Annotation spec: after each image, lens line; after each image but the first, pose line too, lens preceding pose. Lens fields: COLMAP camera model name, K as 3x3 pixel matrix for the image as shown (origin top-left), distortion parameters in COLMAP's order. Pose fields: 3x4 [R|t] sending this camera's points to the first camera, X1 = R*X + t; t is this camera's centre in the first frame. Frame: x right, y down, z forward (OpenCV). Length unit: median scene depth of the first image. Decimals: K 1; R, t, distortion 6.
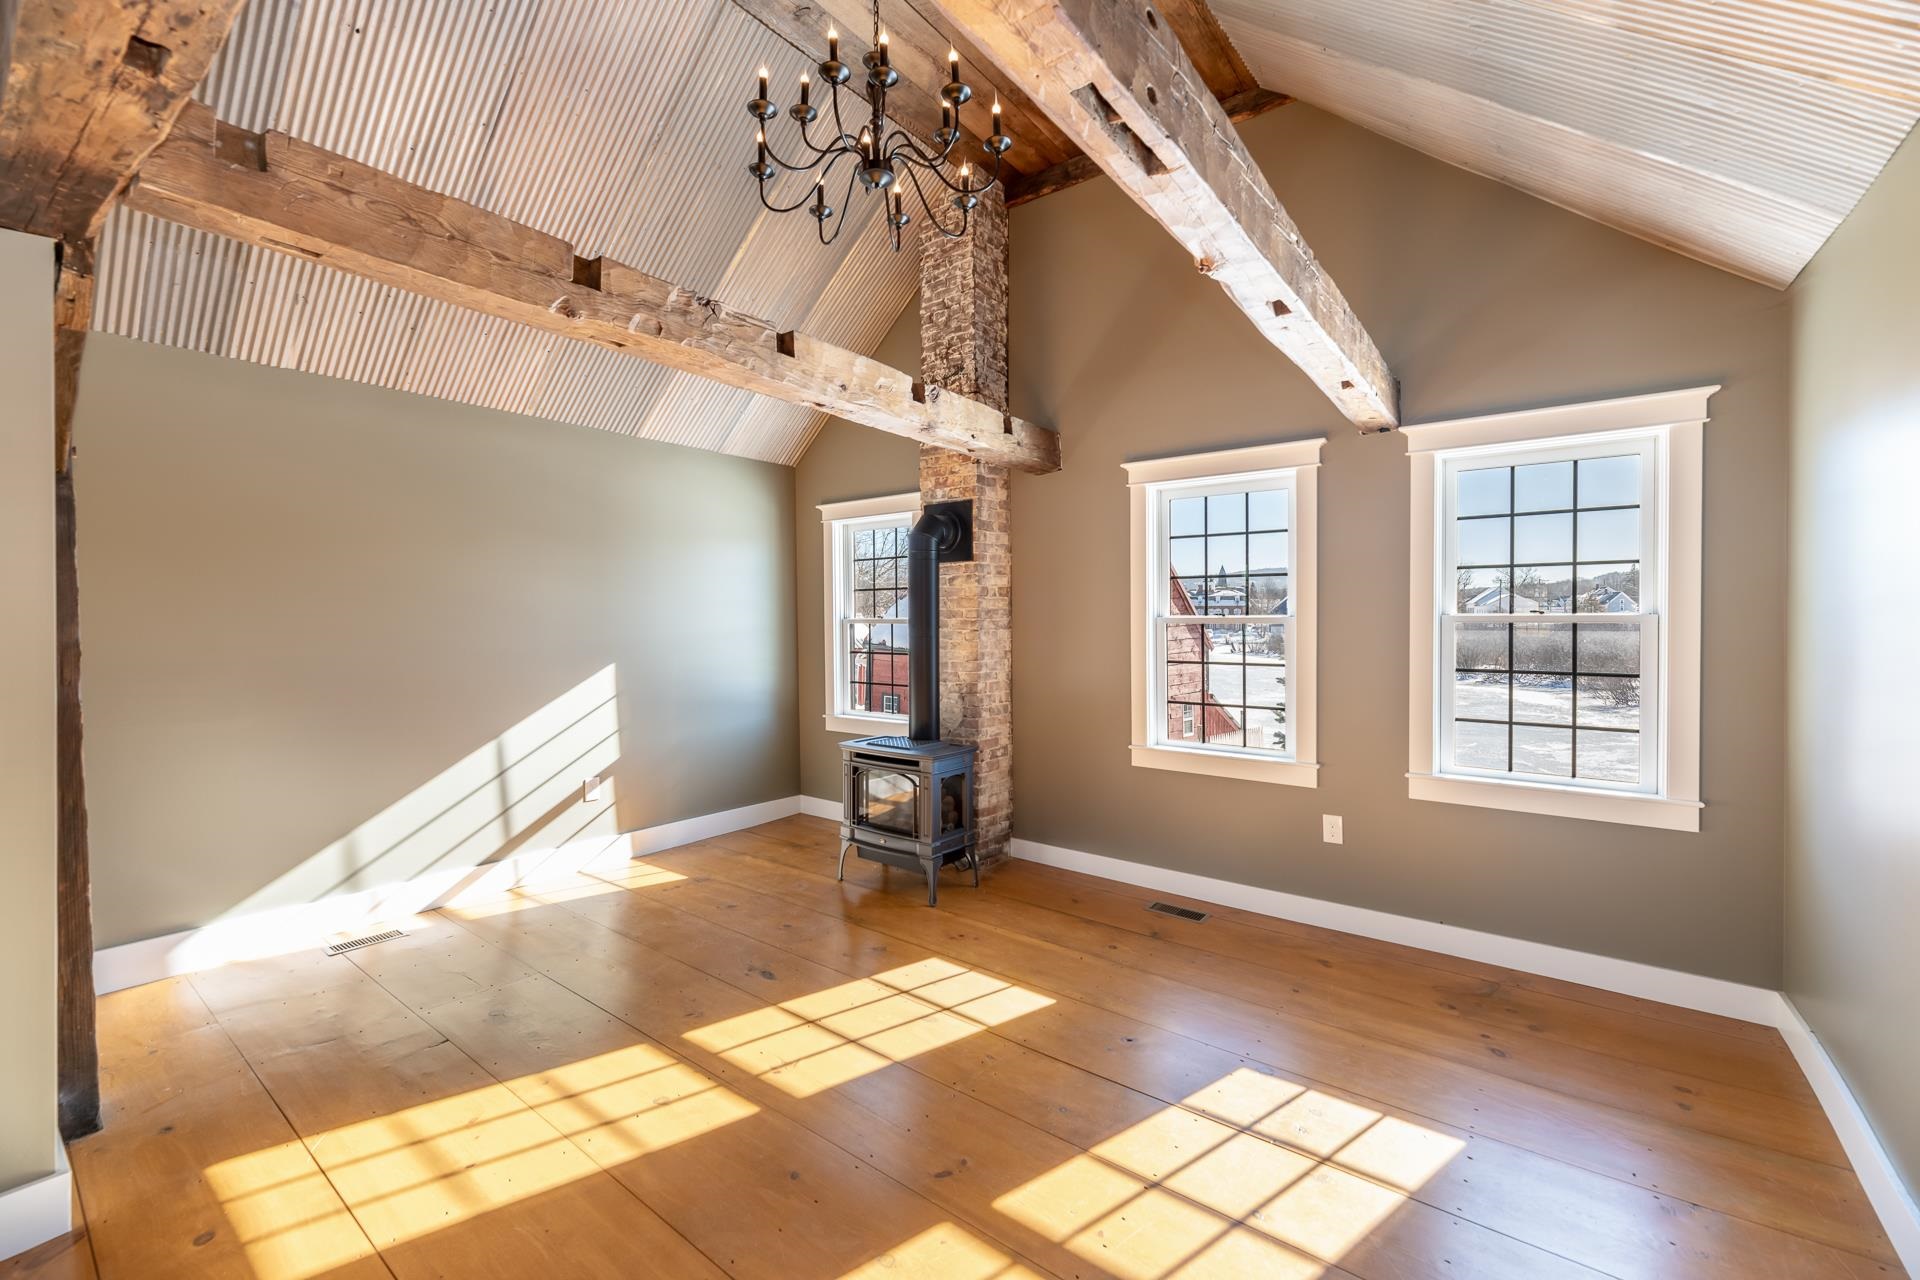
lens RADIAL K [[778.8, 0, 960.2], [0, 778.8, 632.9], [0, 0, 1]] dist [-0.011210, 0.000261]
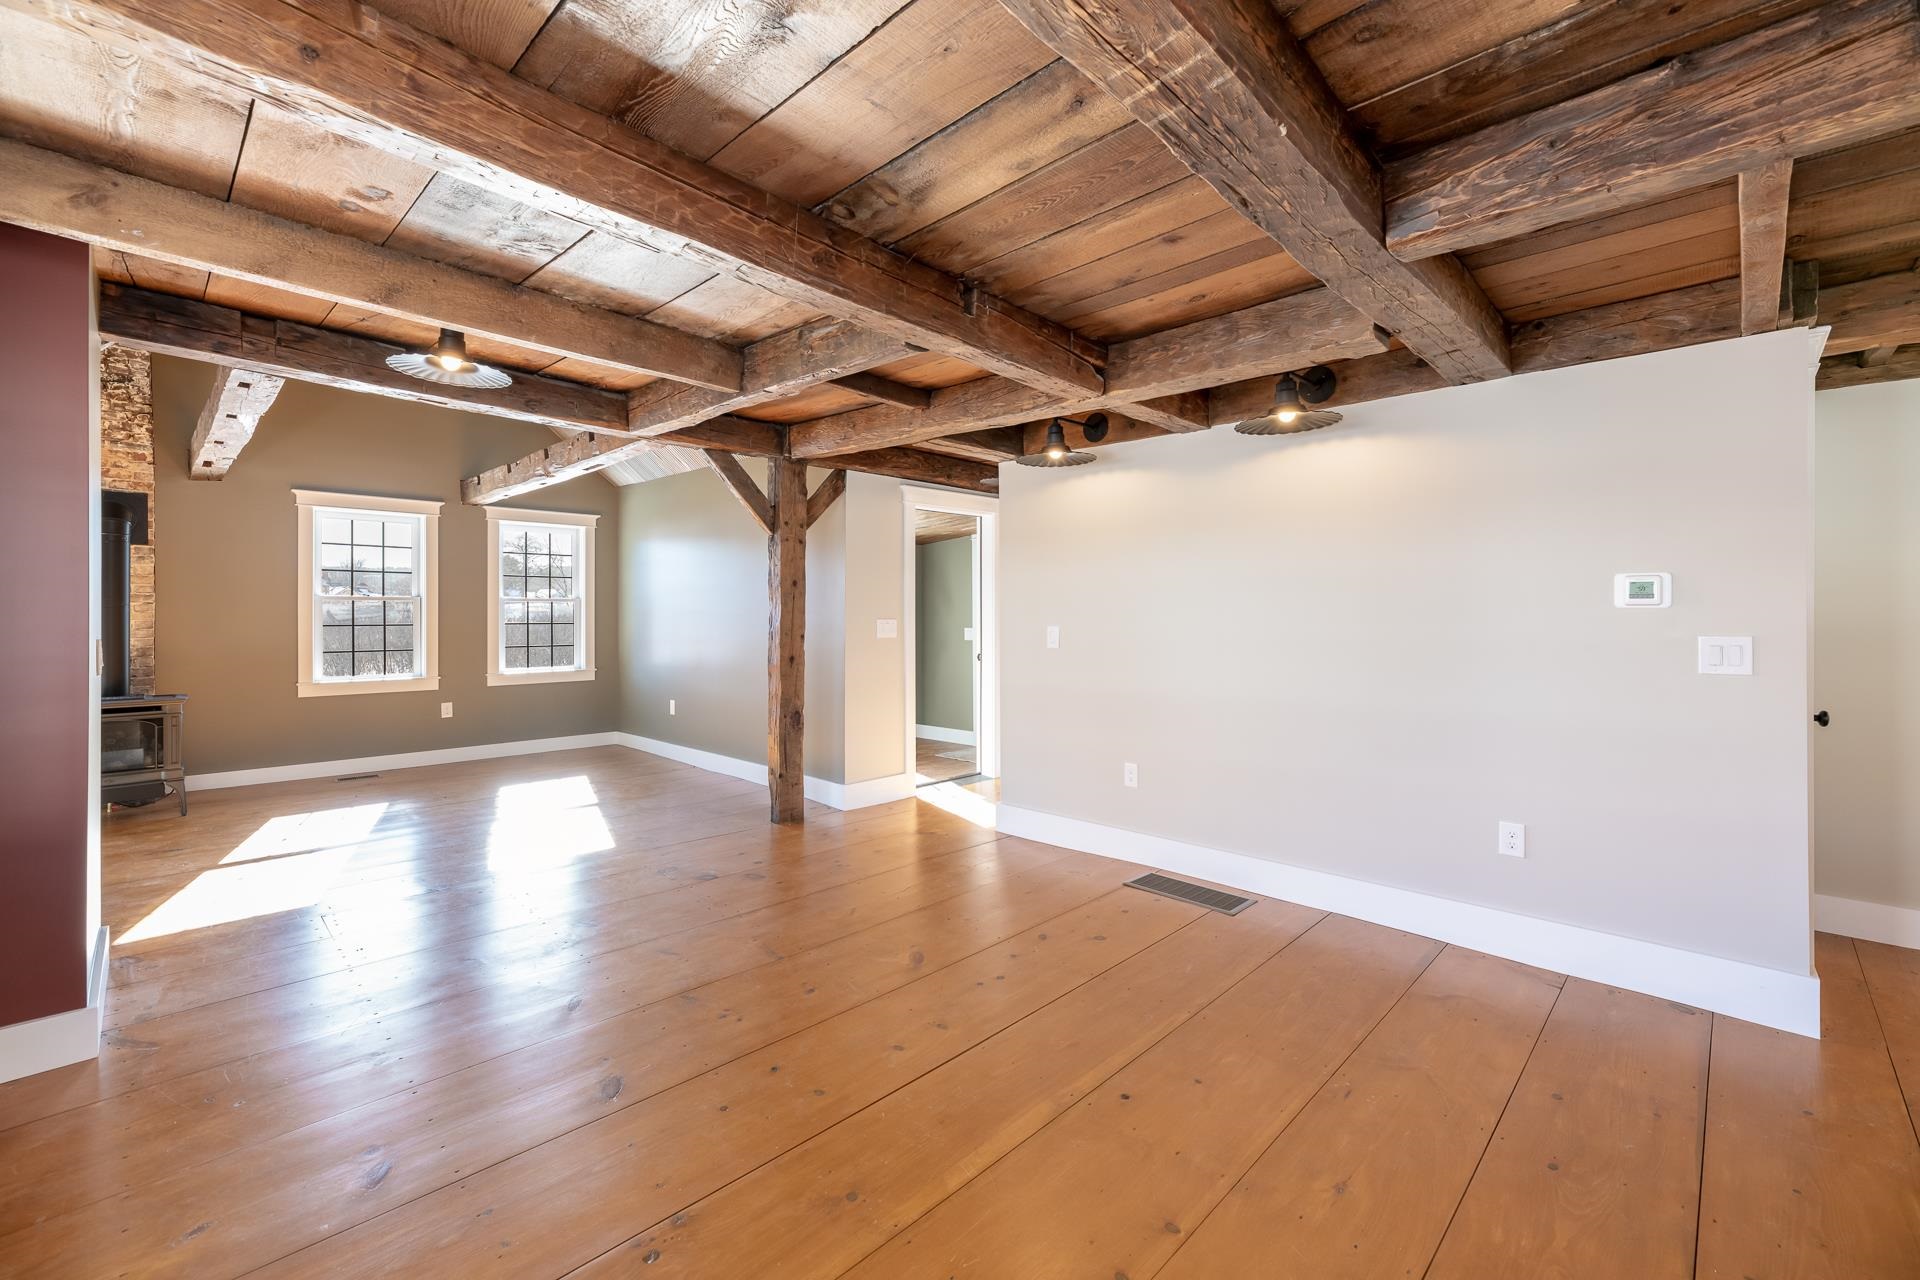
lens RADIAL K [[835.8, 0, 1006.1], [0, 835.8, 595.6], [0, 0, 1]] dist [-0.002310, 0.000124]
pose [[0.071128, 0.024697, 0.997161, -1.162900], [0.025480, 0.999322, -0.026568, 0.052202], [-0.997142, 0.027298, 0.070450, -0.399175]]
